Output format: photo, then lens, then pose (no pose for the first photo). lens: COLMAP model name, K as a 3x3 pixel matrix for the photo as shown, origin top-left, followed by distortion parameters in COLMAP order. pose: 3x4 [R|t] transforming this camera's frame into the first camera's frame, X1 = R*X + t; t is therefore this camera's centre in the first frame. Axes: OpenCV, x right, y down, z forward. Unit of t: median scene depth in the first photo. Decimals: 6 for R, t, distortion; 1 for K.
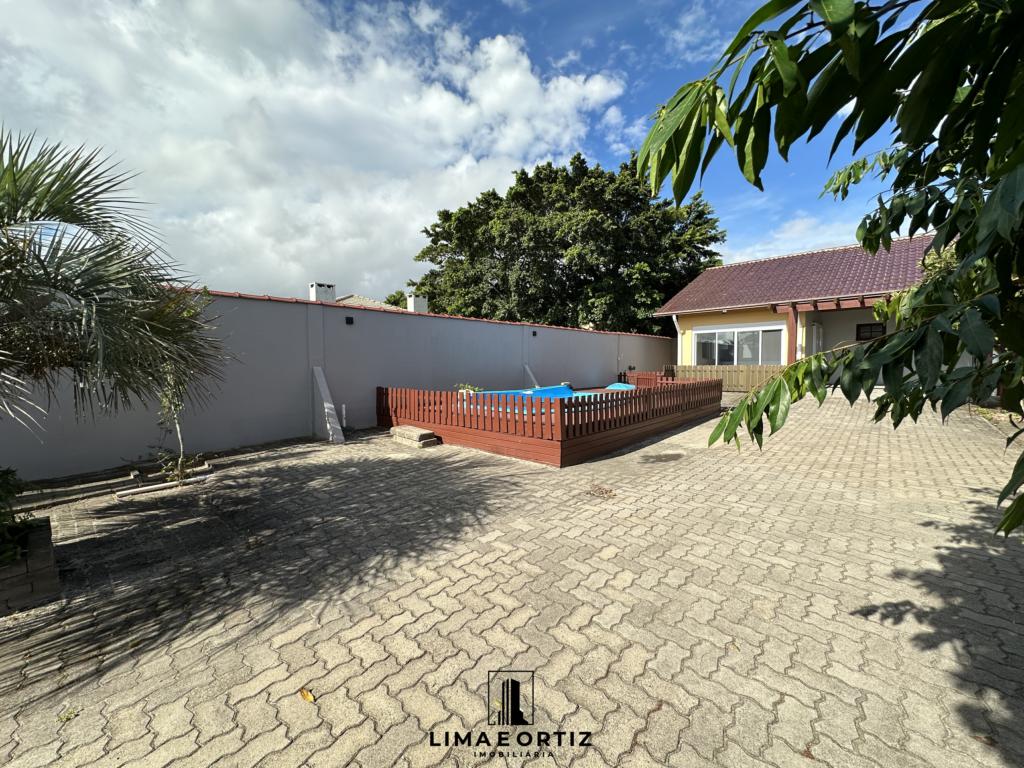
lens RADIAL K [[411.3, 0, 515.3], [0, 411.3, 384.1], [0, 0, 1]] dist [-0.000655, 0.000117]
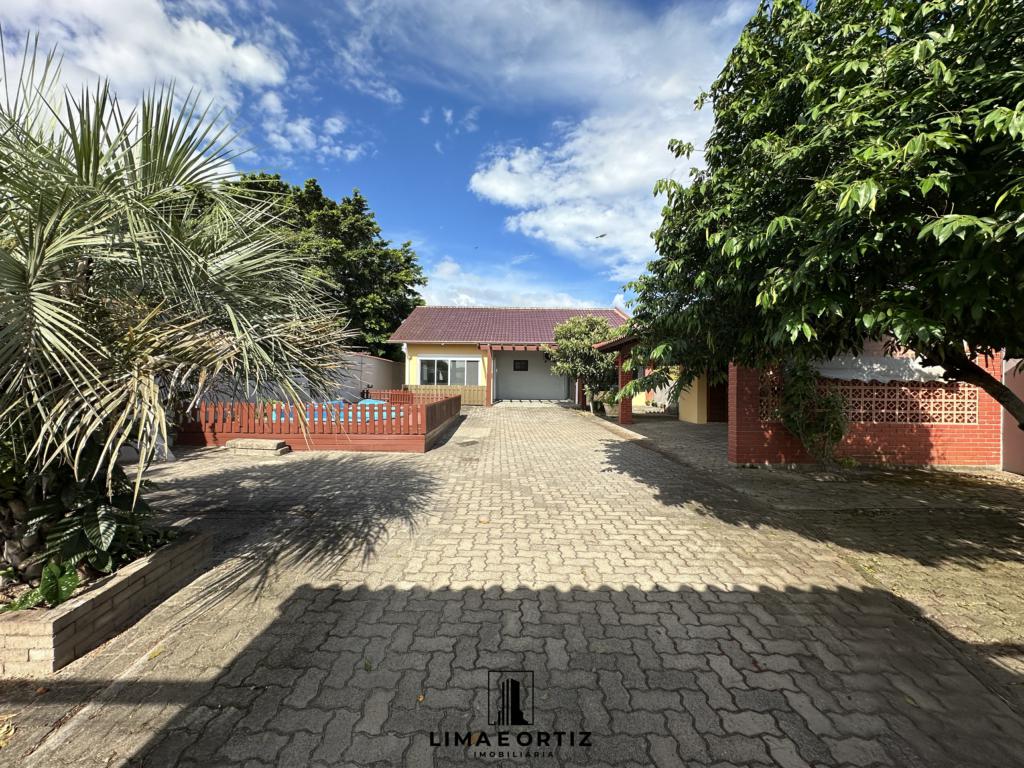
lens RADIAL K [[411.3, 0, 515.3], [0, 411.3, 384.1], [0, 0, 1]] dist [-0.000655, 0.000117]
pose [[0.715313, 0.021002, 0.698489, -1.197204], [0.011705, 0.999048, -0.042027, 0.041673], [-0.698706, 0.038238, 0.714386, -0.485109]]
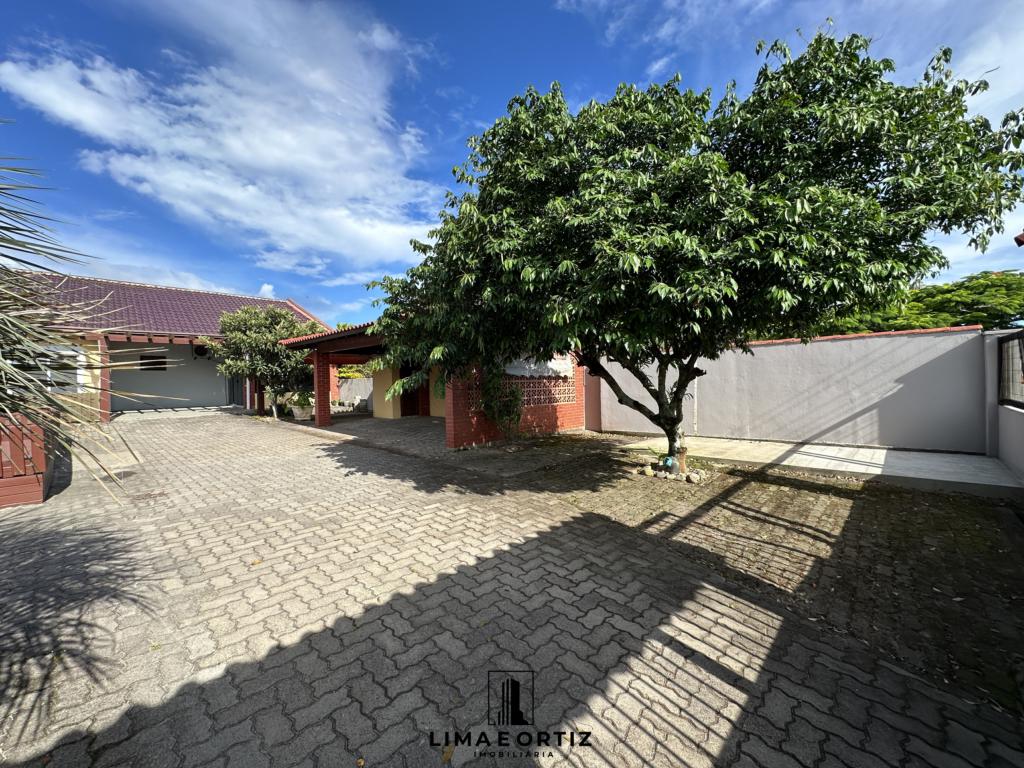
lens RADIAL K [[409.5, 0, 512.3], [0, 409.5, 382.3], [0, 0, 1]] dist [-0.003660, 0.000973]
pose [[0.008151, 0.009638, 0.999920, -1.389580], [0.065322, 0.997813, -0.010150, 0.022326], [-0.997831, 0.065400, 0.007503, -0.126879]]
